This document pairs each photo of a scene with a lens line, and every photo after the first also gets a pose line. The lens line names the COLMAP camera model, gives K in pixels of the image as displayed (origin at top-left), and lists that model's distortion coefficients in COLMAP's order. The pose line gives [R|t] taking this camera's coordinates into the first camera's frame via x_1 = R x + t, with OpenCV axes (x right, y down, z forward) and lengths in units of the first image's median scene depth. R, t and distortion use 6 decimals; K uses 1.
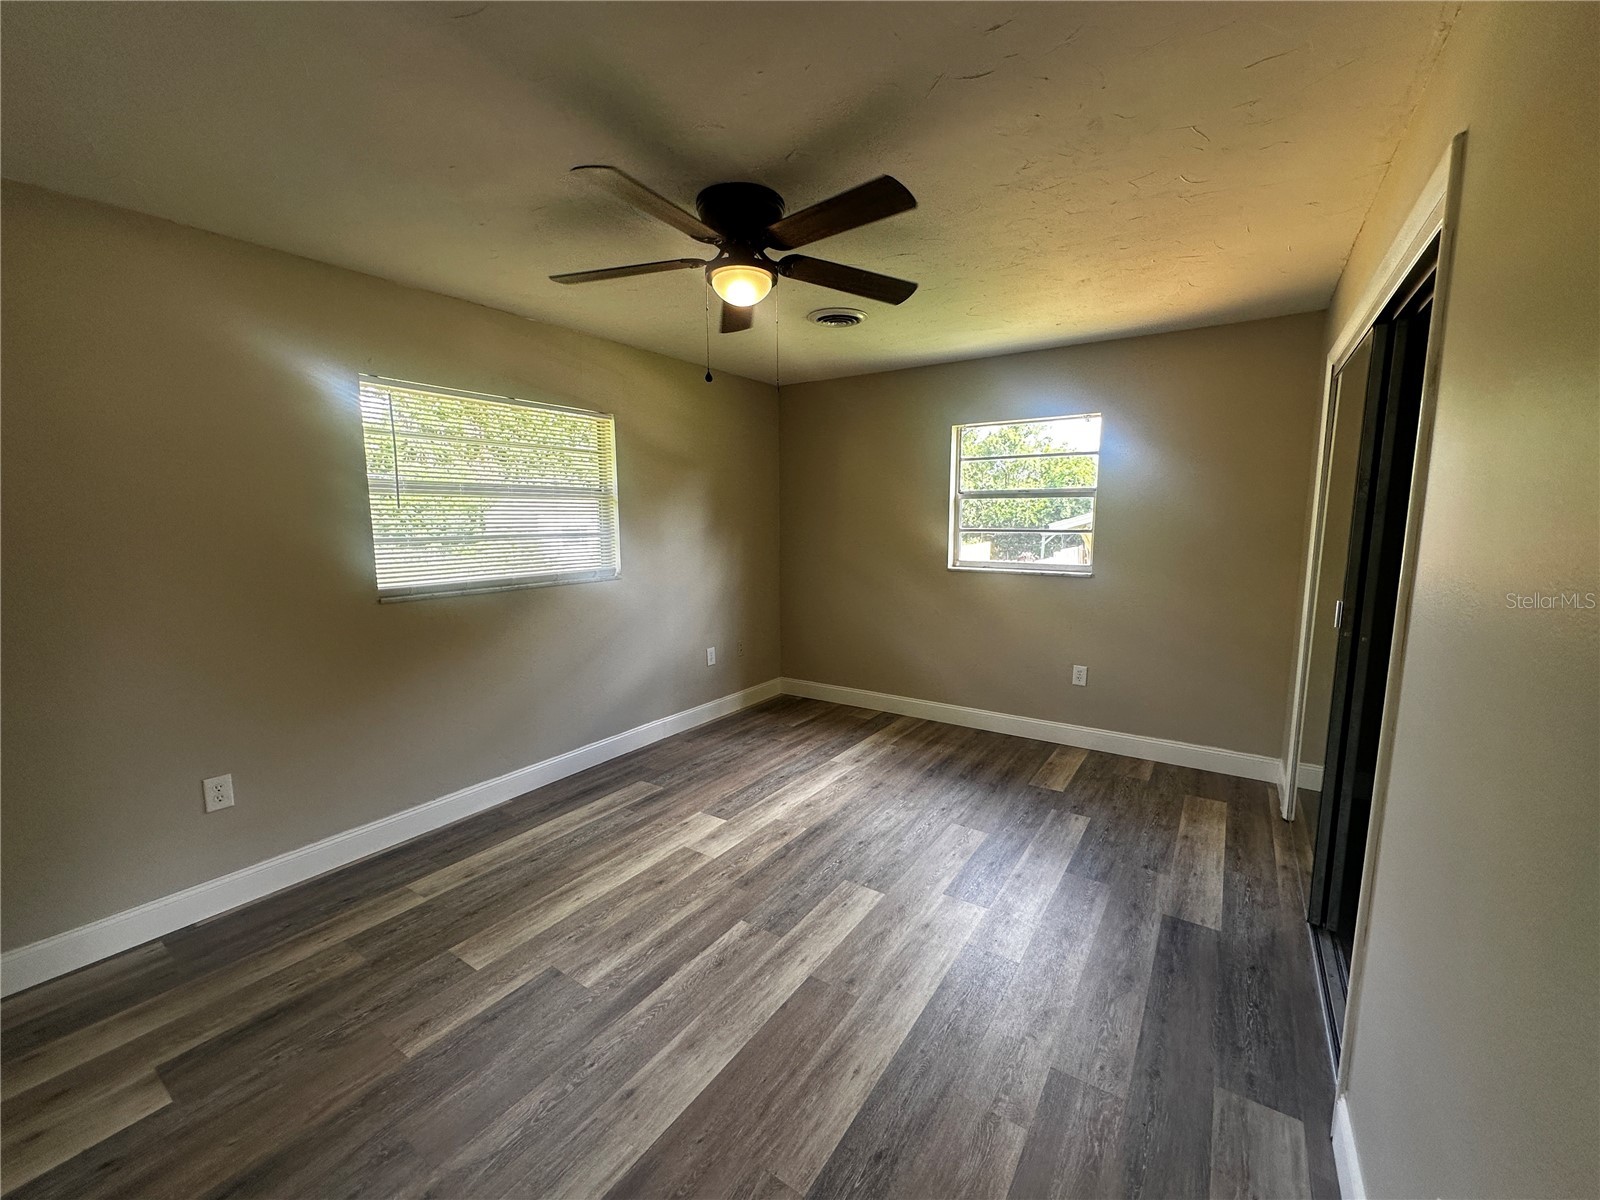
lens RADIAL K [[642.1, 0, 800.0], [0, 642.1, 600.0], [0, 0, 1]] dist [0.000567, 0.000162]
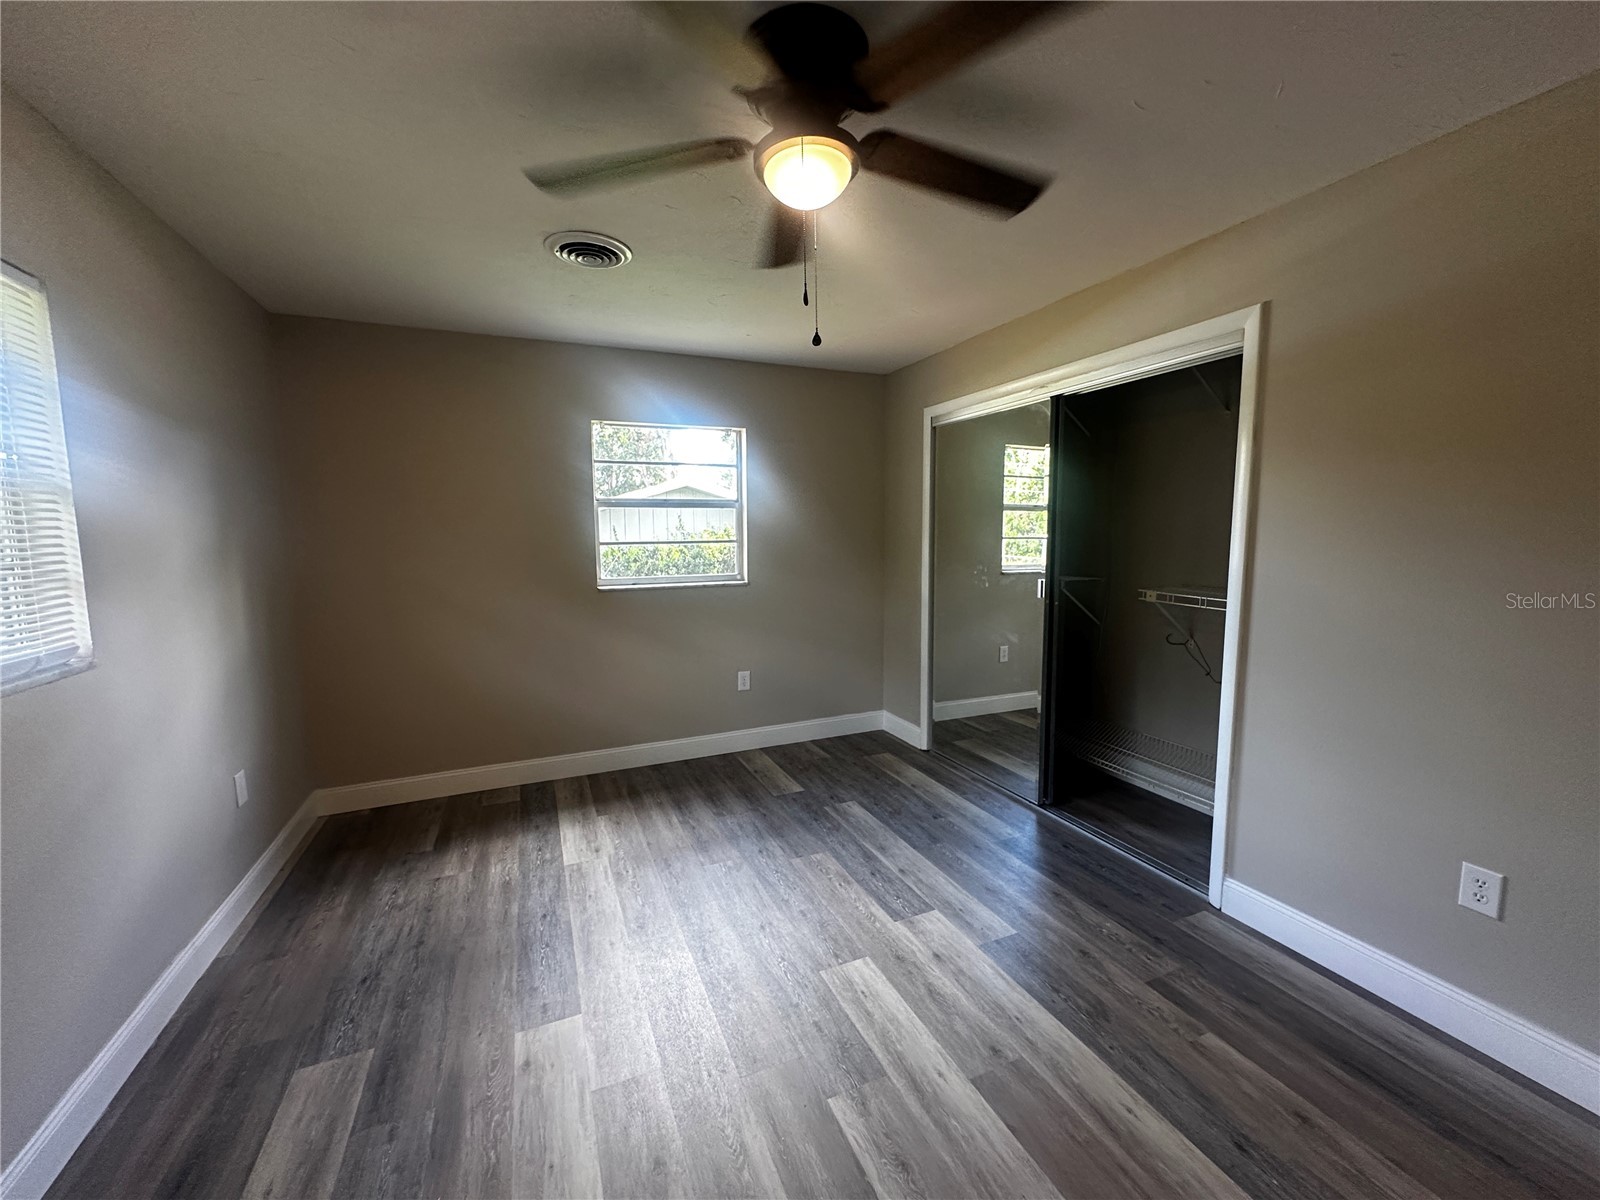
lens RADIAL K [[642.1, 0, 800.0], [0, 642.1, 600.0], [0, 0, 1]] dist [0.000567, 0.000162]
pose [[0.537446, -0.091790, 0.838288, -0.403896], [0.118351, 0.992430, 0.032790, -0.038312], [-0.834952, 0.081589, 0.544241, 0.383852]]
